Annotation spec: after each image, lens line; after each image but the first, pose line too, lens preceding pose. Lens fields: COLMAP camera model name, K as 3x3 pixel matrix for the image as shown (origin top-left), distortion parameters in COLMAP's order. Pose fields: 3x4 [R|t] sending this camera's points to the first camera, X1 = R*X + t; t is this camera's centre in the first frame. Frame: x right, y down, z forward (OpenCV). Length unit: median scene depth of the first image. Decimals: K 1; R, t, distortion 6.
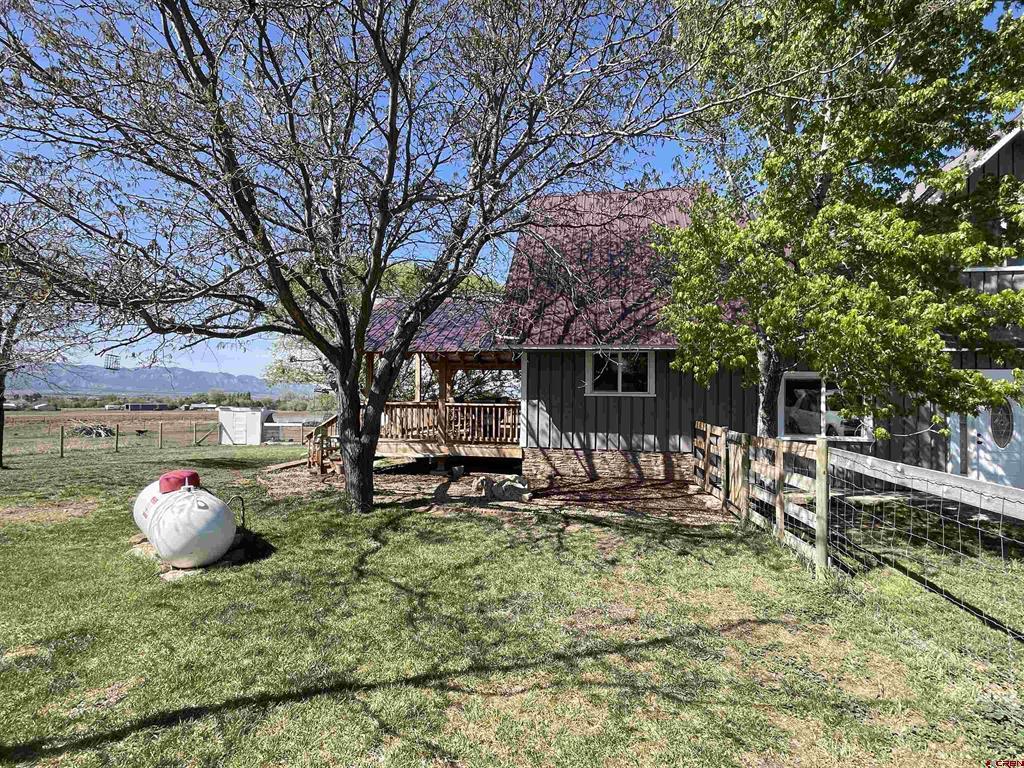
lens RADIAL K [[522.7, 0, 512.0], [0, 522.7, 384.0], [0, 0, 1]] dist [-0.001250, -0.001367]
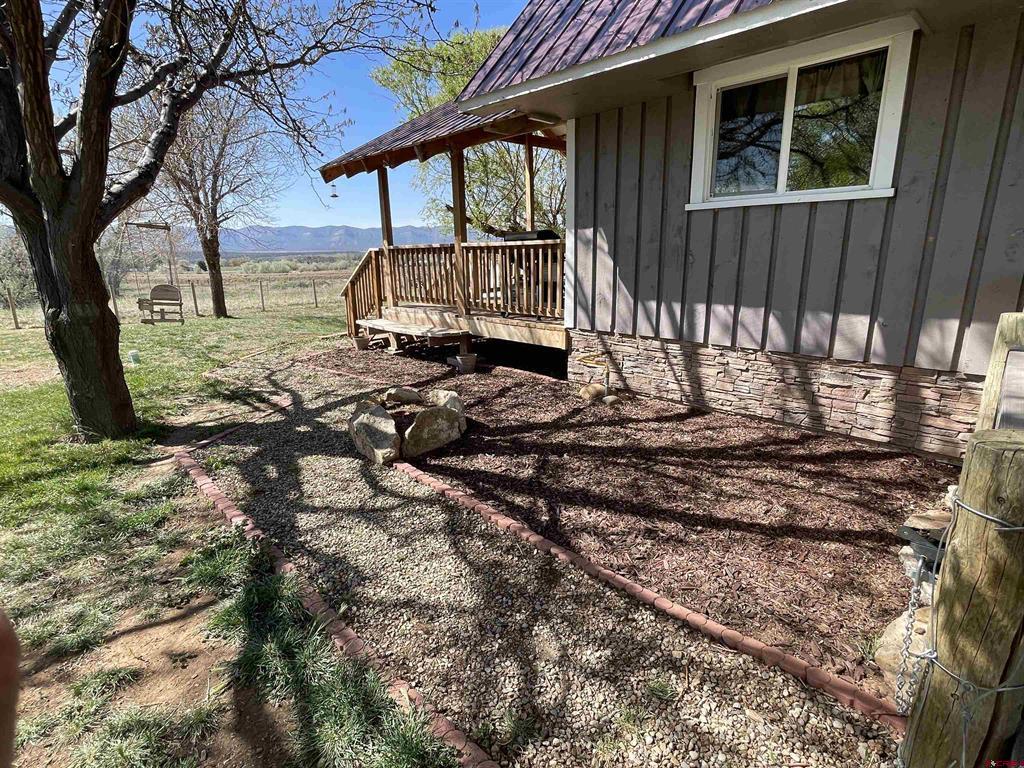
lens RADIAL K [[522.7, 0, 512.0], [0, 522.7, 384.0], [0, 0, 1]] dist [-0.001250, -0.001367]
pose [[0.816682, 0.117493, -0.565001, 0.364437], [0.042691, 0.964072, 0.262189, 0.052928], [0.575507, -0.238246, 0.782324, 0.769064]]
